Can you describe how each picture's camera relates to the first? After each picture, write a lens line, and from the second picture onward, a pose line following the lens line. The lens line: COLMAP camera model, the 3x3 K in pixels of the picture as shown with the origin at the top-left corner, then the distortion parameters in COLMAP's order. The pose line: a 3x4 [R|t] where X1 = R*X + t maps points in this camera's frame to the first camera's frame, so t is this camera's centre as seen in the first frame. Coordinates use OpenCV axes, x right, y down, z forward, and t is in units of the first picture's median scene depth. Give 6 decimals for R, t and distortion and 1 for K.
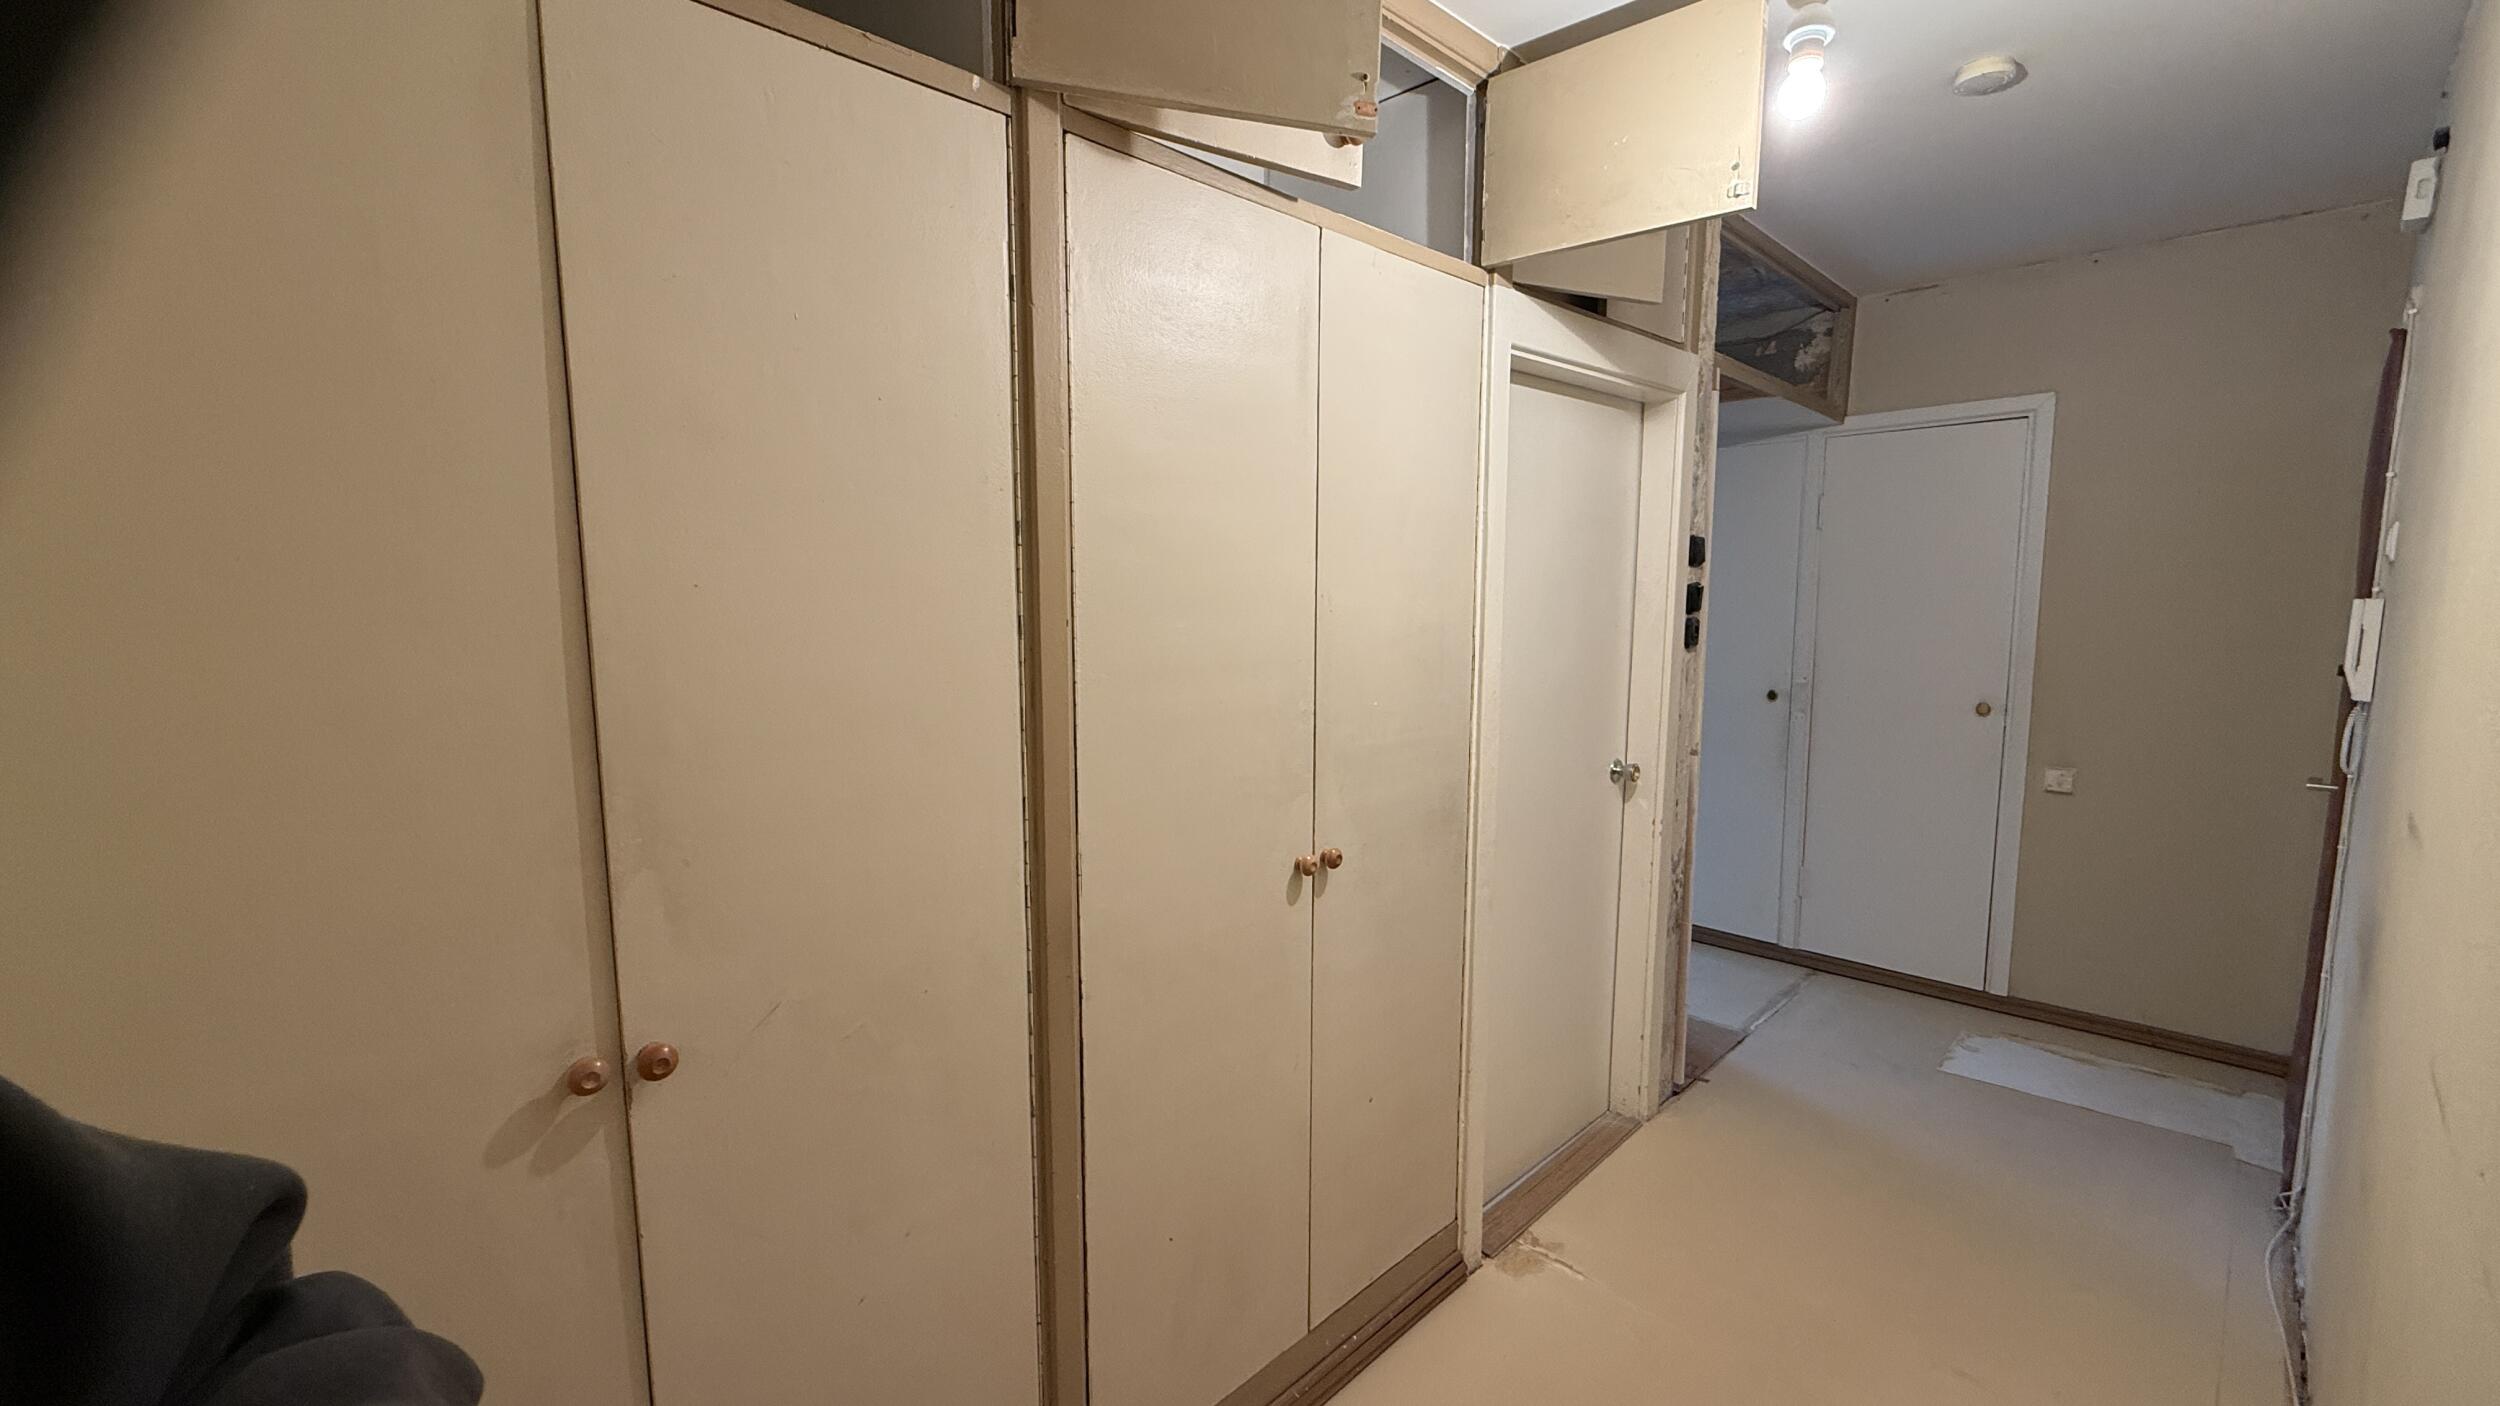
lens RADIAL K [[990.9, 0, 1249.3], [0, 990.9, 701.5], [0, 0, 1]] dist [0.000940, -0.000037]
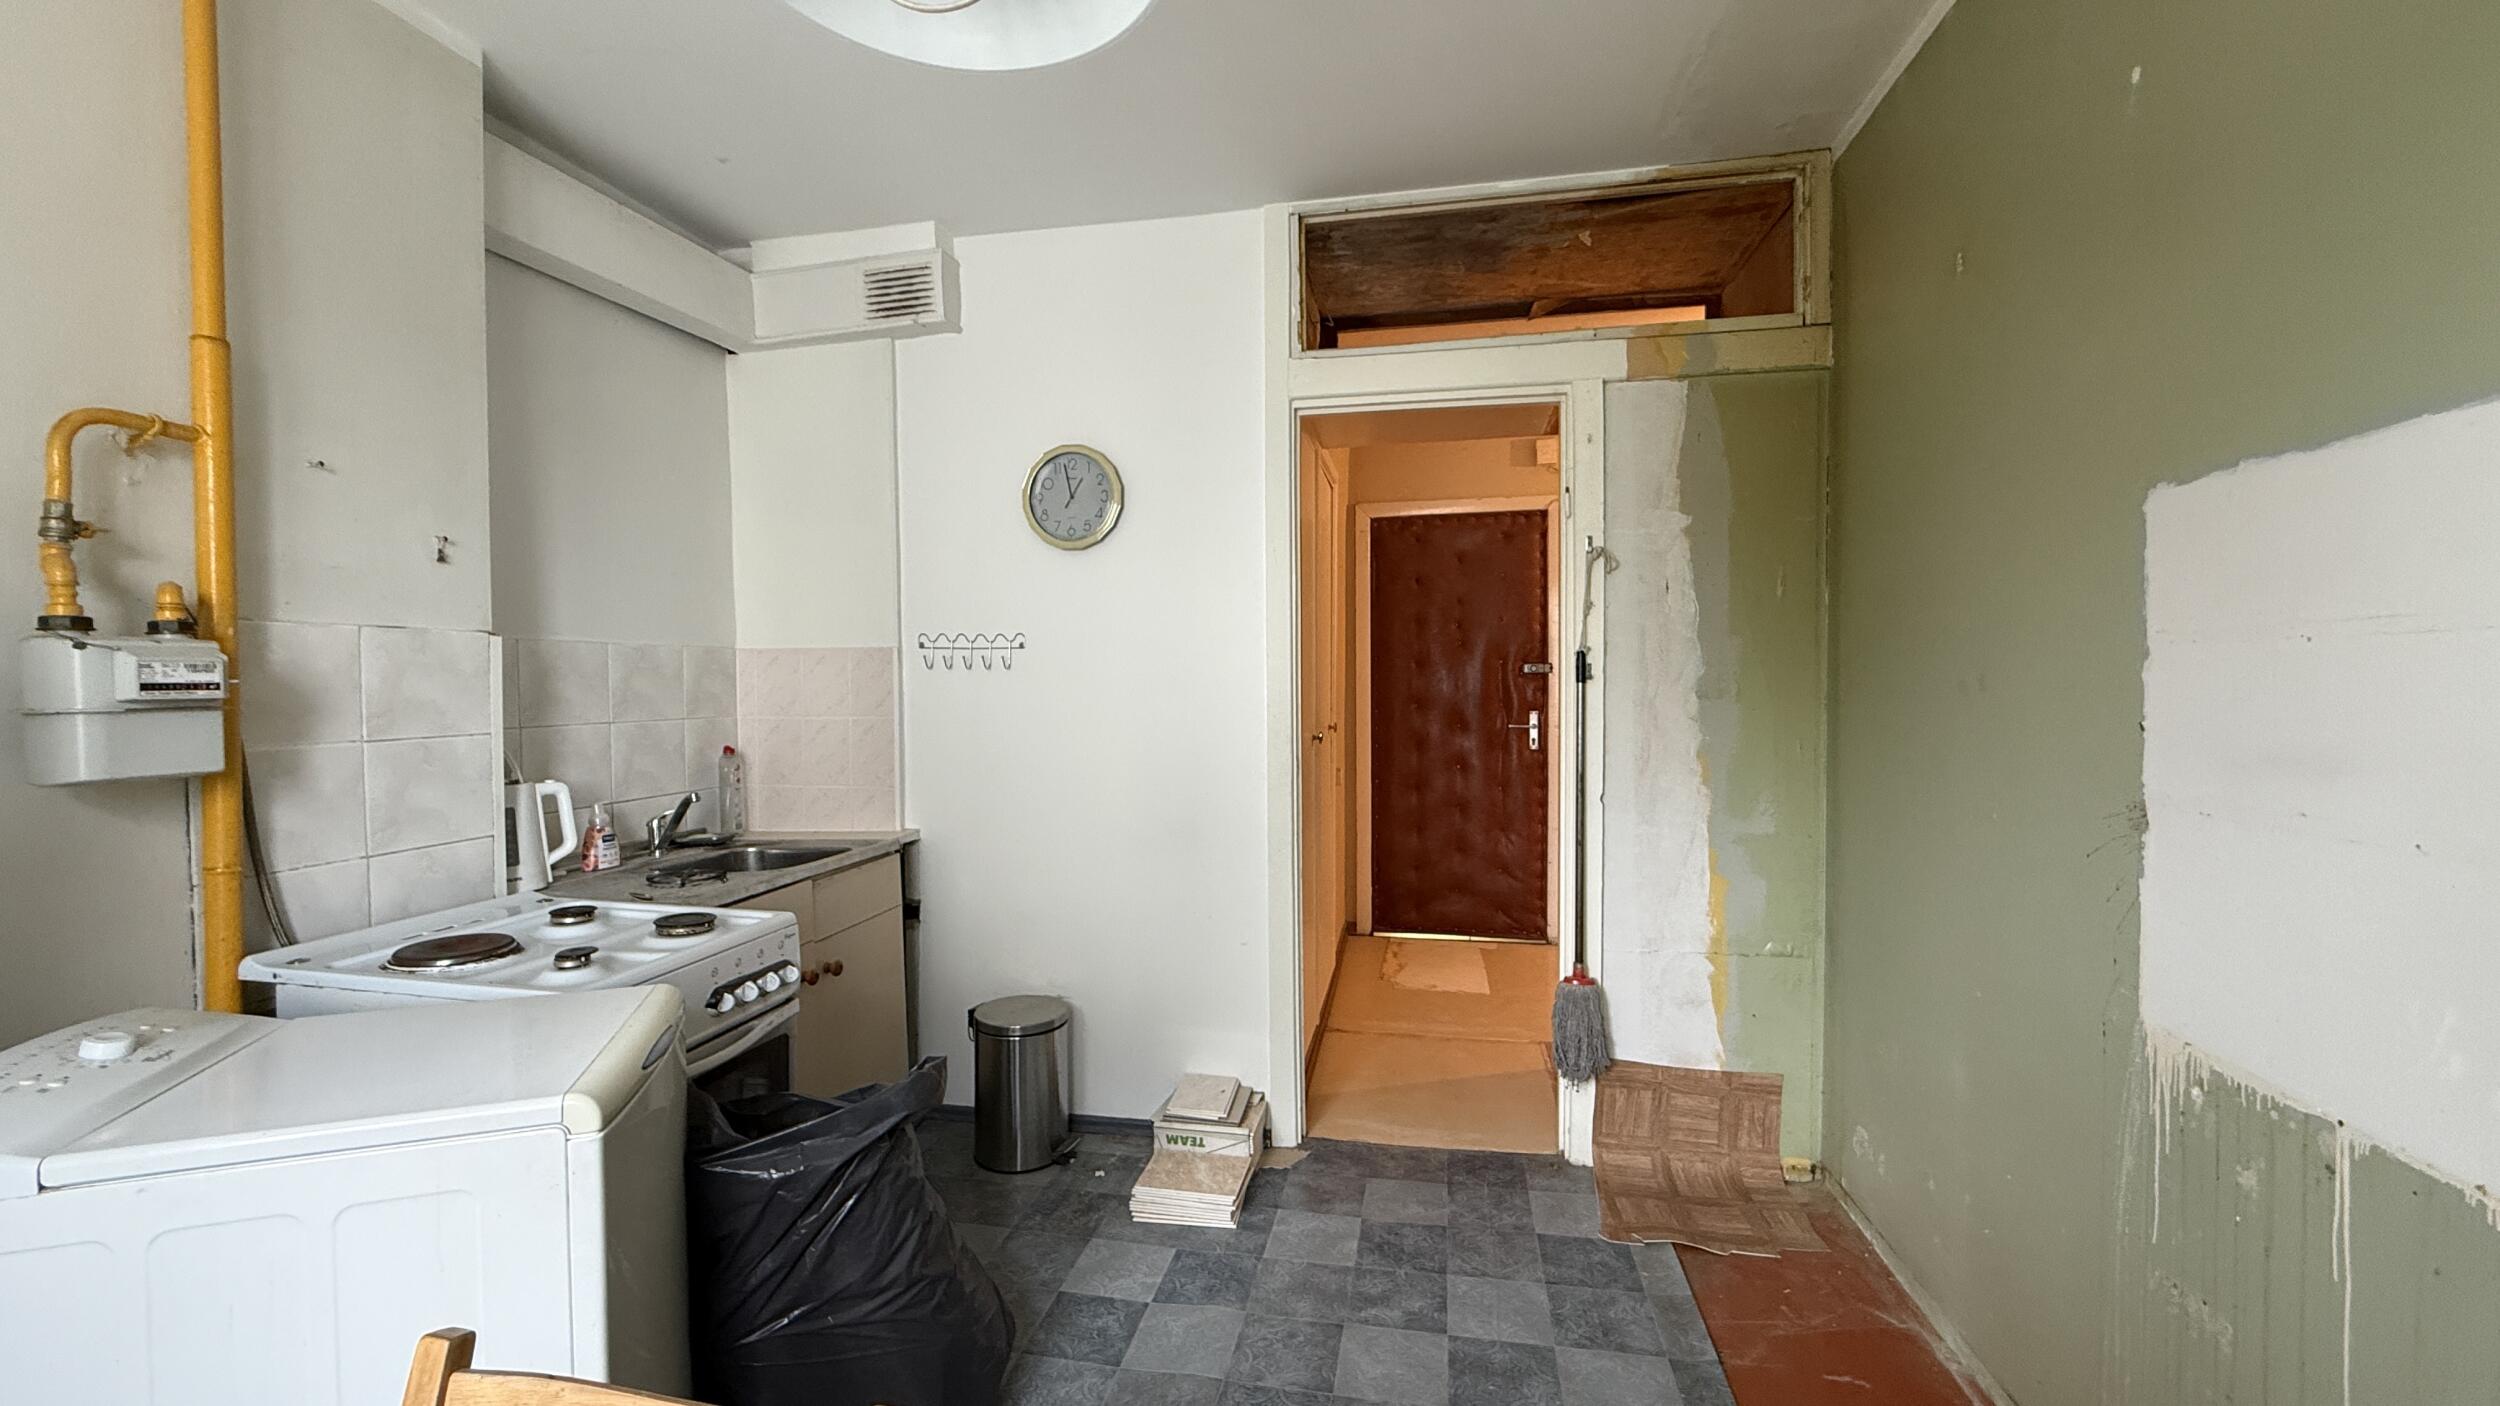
lens RADIAL K [[990.9, 0, 1243.2], [0, 990.9, 699.8], [0, 0, 1]] dist [0.000940, -0.000037]
pose [[-0.567047, -0.007900, 0.823648, -0.162614], [0.108536, 0.990518, 0.084224, -0.134788], [-0.816503, 0.137155, -0.560813, 1.710570]]
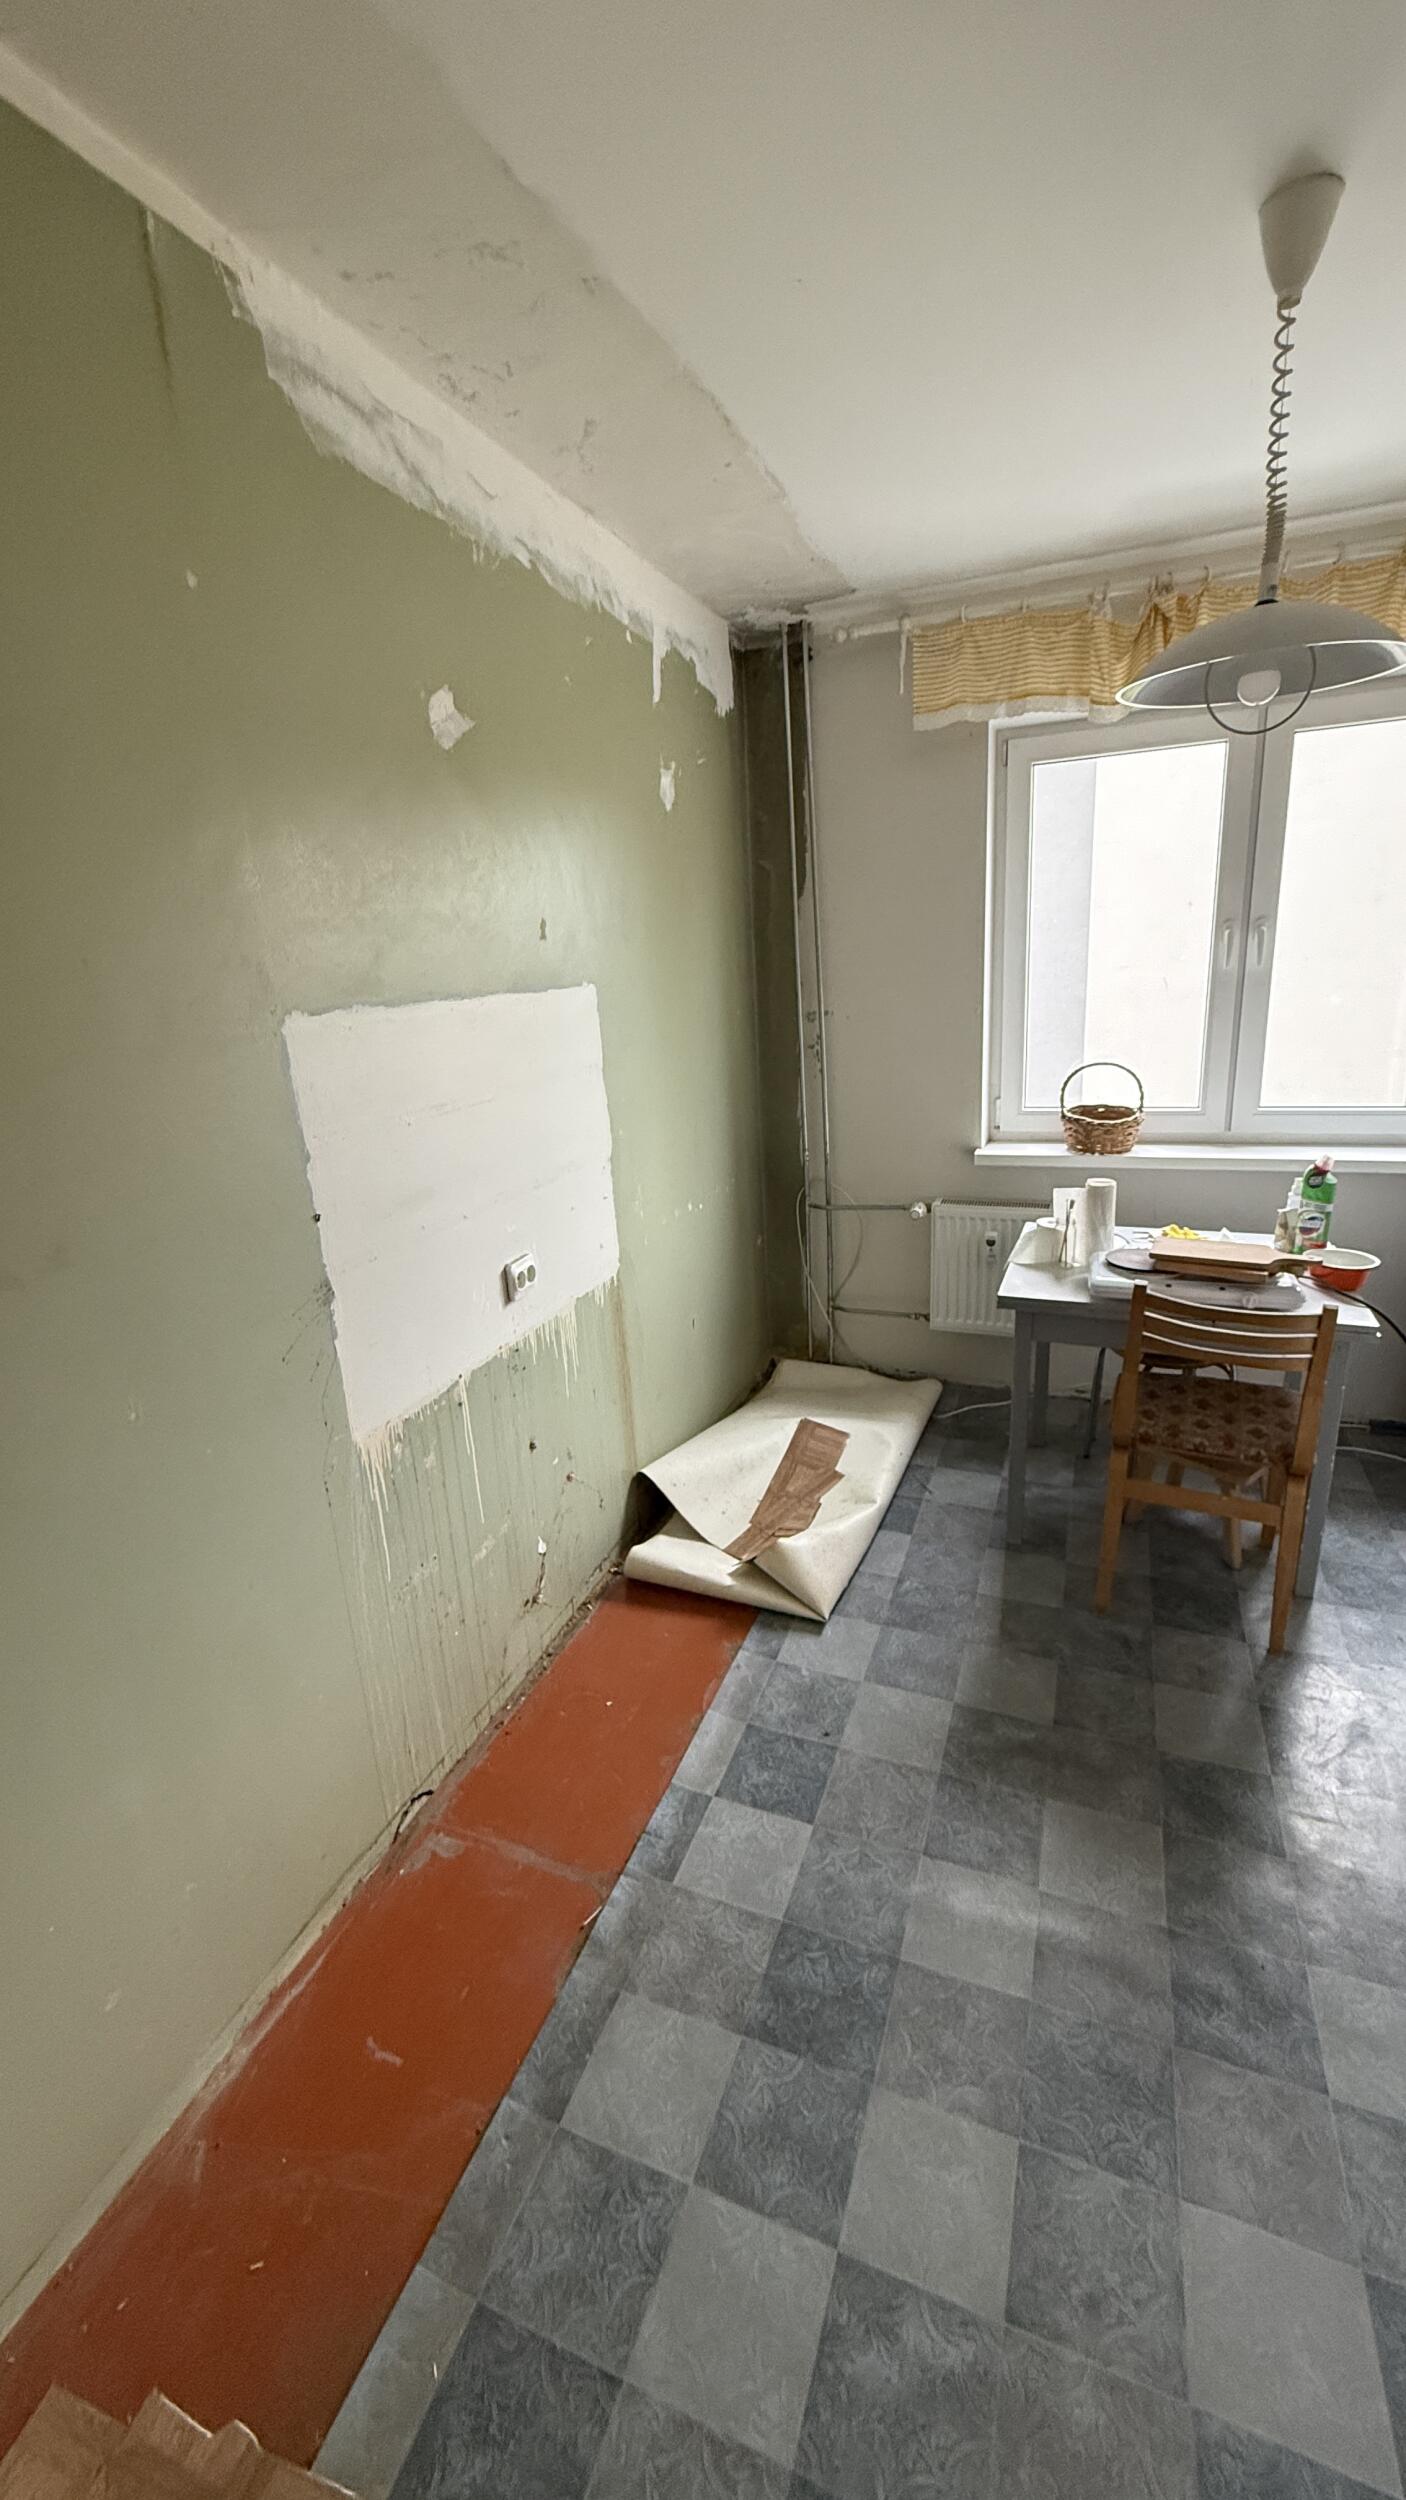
lens RADIAL K [[990.9, 0, 710.5], [0, 990.9, 1239.0], [0, 0, 1]] dist [0.000940, -0.000037]
pose [[0.414678, 0.227200, -0.881148, 0.433316], [-0.052887, 0.972709, 0.225920, -0.157392], [0.908430, -0.047082, 0.415377, 1.187448]]
